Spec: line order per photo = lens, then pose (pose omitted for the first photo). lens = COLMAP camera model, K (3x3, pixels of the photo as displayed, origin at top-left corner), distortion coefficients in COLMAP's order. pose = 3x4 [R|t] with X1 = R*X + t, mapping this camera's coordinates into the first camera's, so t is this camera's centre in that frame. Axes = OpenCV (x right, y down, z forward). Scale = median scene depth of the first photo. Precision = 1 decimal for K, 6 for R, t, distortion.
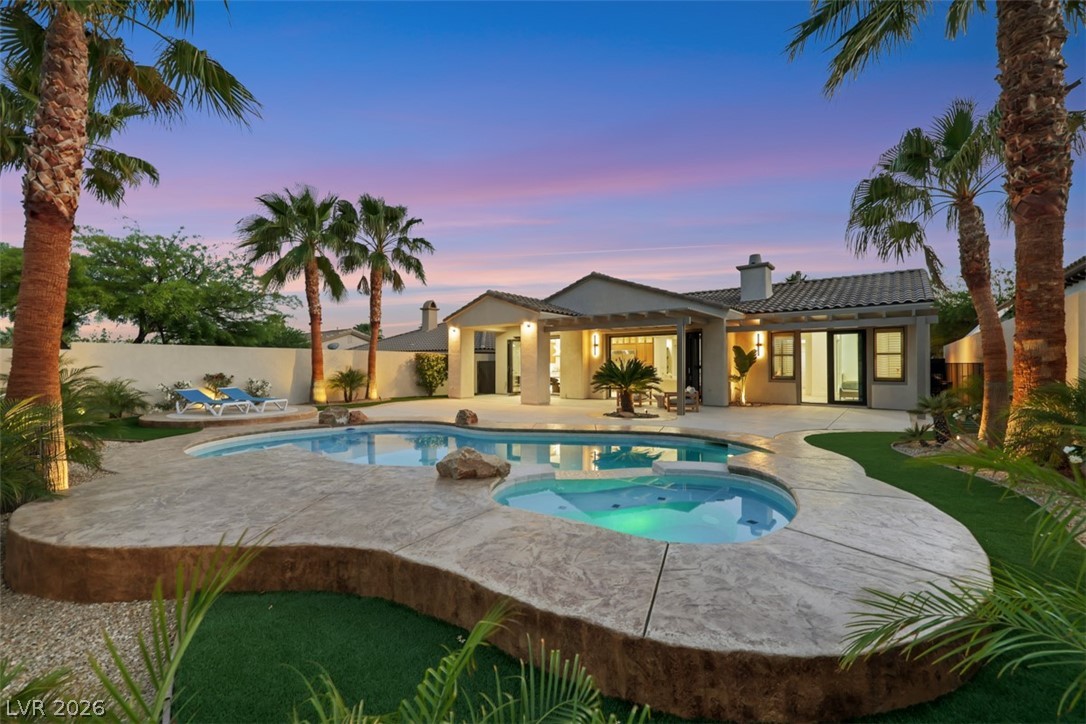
lens RADIAL K [[429.7, 0, 543.0], [0, 429.7, 362.0], [0, 0, 1]] dist [-0.000275, 0.000204]
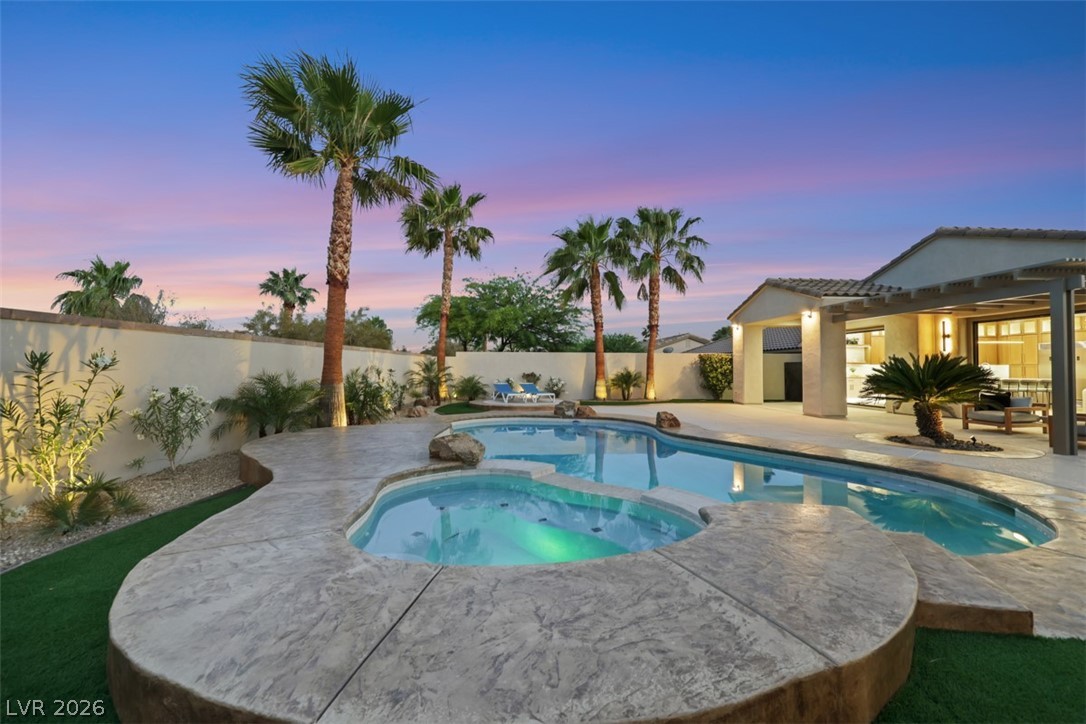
lens RADIAL K [[429.7, 0, 543.0], [0, 429.7, 362.0], [0, 0, 1]] dist [-0.000275, 0.000204]
pose [[0.681445, -0.009641, -0.731806, 0.205748], [0.002976, 0.999941, -0.010402, 0.006429], [0.731863, 0.004910, 0.681434, 0.101752]]
